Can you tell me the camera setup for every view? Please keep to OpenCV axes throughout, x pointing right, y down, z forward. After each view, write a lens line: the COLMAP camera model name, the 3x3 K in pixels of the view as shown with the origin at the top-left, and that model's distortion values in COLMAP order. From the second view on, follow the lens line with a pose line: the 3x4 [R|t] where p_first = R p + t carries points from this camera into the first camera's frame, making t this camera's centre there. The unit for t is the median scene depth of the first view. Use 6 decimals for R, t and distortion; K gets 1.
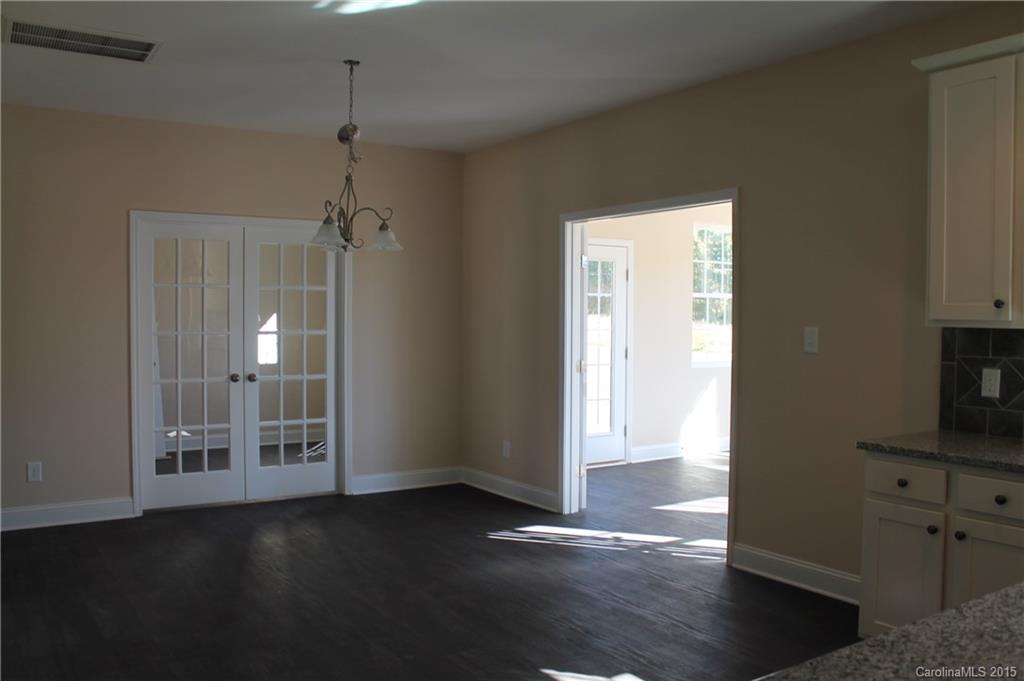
lens RADIAL K [[869.1, 0, 512.0], [0, 869.1, 340.5], [0, 0, 1]] dist [-0.169950, 0.154785]
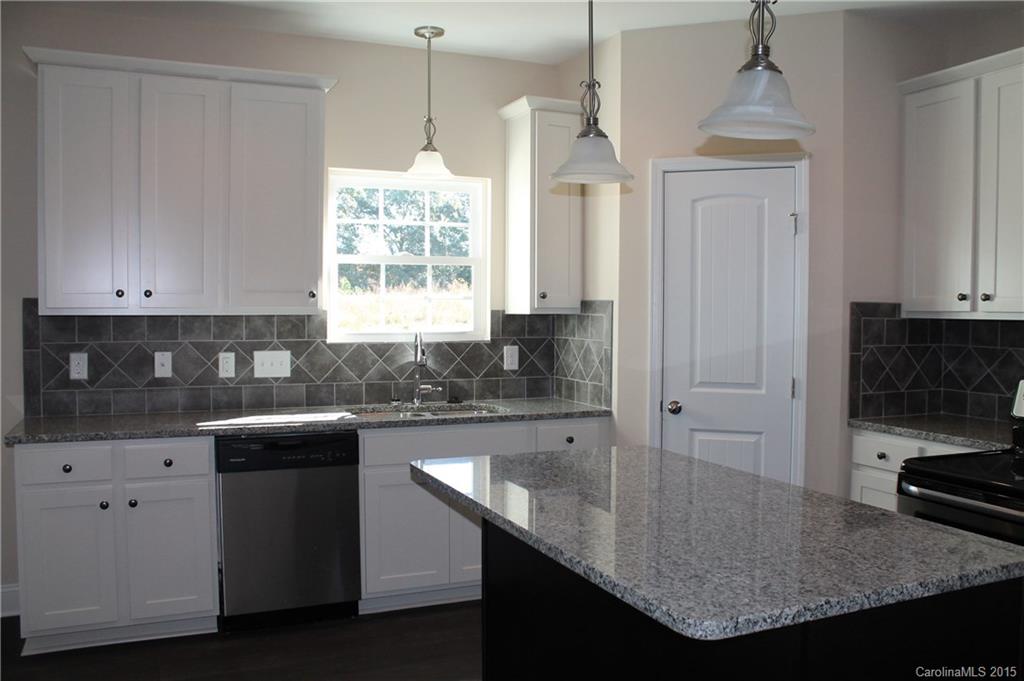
lens RADIAL K [[869.1, 0, 512.0], [0, 869.1, 340.5], [0, 0, 1]] dist [-0.169950, 0.154785]
pose [[0.169421, -0.047249, 0.984411, -0.240111], [0.027250, 0.998693, 0.043245, -0.008429], [-0.985167, 0.019498, 0.170487, 0.155769]]
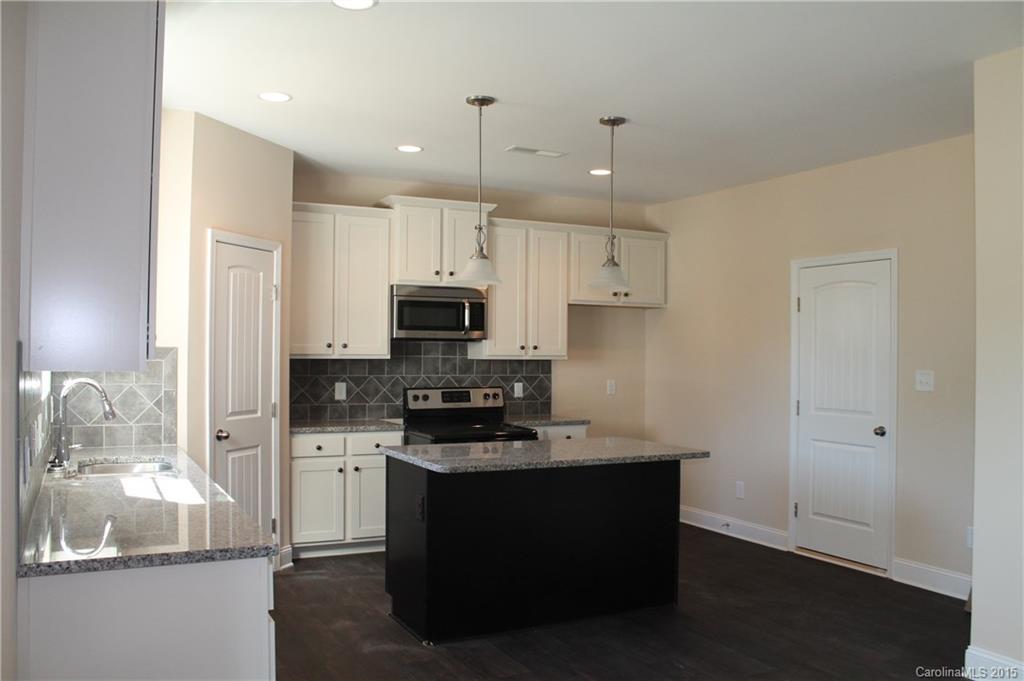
lens RADIAL K [[869.1, 0, 512.0], [0, 869.1, 340.5], [0, 0, 1]] dist [-0.169950, 0.154785]
pose [[-0.993519, -0.013353, 0.112879, 0.085873], [-0.011124, 0.999731, 0.020346, -0.033851], [-0.113120, 0.018958, -0.993400, 0.943077]]
